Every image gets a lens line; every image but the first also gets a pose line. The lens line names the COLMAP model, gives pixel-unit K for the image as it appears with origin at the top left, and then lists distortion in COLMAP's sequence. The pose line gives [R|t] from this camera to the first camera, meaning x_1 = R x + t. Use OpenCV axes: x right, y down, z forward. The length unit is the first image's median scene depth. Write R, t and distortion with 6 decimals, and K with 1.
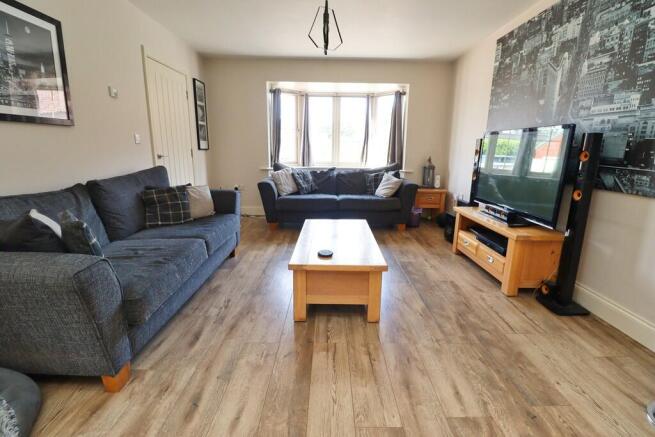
lens RADIAL K [[307.0, 0, 330.9], [0, 307.0, 216.9], [0, 0, 1]] dist [-0.014698, -0.000349]
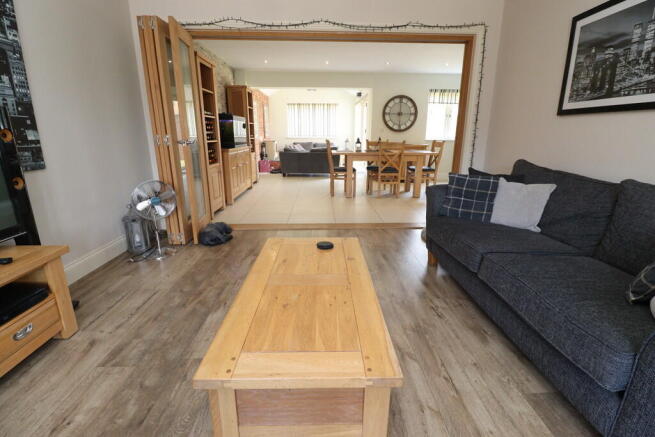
lens RADIAL K [[307.0, 0, 330.9], [0, 307.0, 216.9], [0, 0, 1]] dist [-0.014698, -0.000349]
pose [[-0.999537, -0.012579, -0.027698, -0.008670], [-0.024092, 0.883262, 0.468260, -0.389633], [0.018575, 0.468711, -0.883156, 1.765672]]
